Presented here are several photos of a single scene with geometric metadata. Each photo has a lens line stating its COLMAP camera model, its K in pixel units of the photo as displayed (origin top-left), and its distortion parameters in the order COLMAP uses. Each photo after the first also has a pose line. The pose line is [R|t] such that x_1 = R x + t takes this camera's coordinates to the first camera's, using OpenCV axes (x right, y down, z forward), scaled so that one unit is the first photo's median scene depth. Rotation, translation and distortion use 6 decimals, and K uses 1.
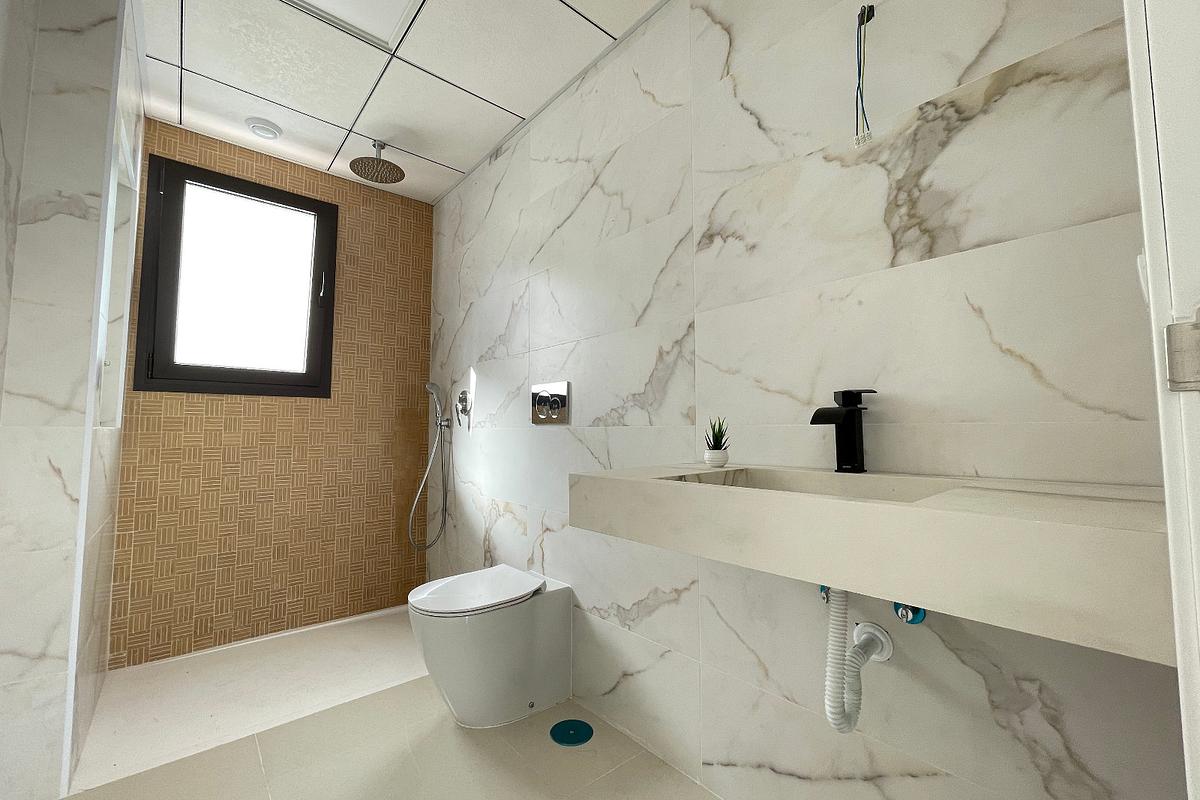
lens RADIAL K [[483.1, 0, 600.0], [0, 483.1, 400.0], [0, 0, 1]] dist [0.000720, 0.000060]
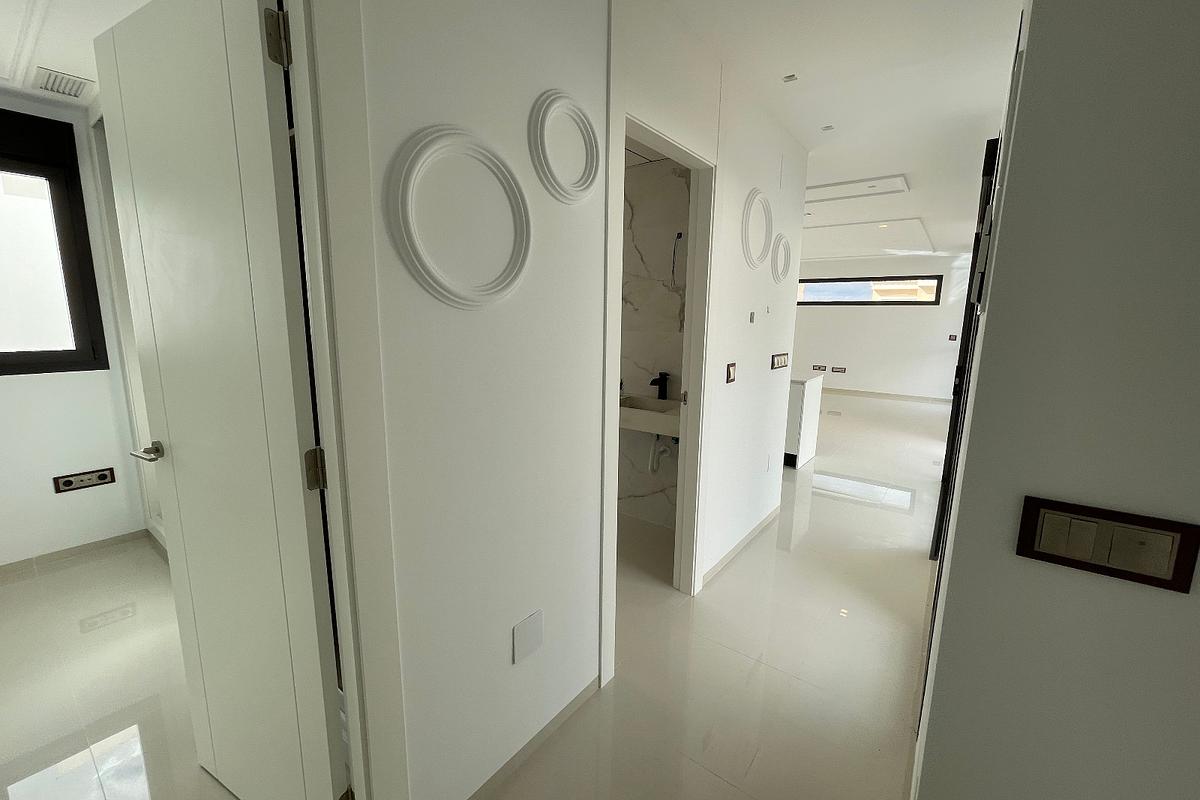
lens RADIAL K [[483.1, 0, 600.0], [0, 483.1, 400.0], [0, 0, 1]] dist [0.000720, 0.000060]
pose [[0.978690, -0.019015, 0.204459, -0.486484], [-0.030235, 0.971506, 0.235078, -0.546188], [-0.203103, -0.236250, 0.950229, -1.803665]]
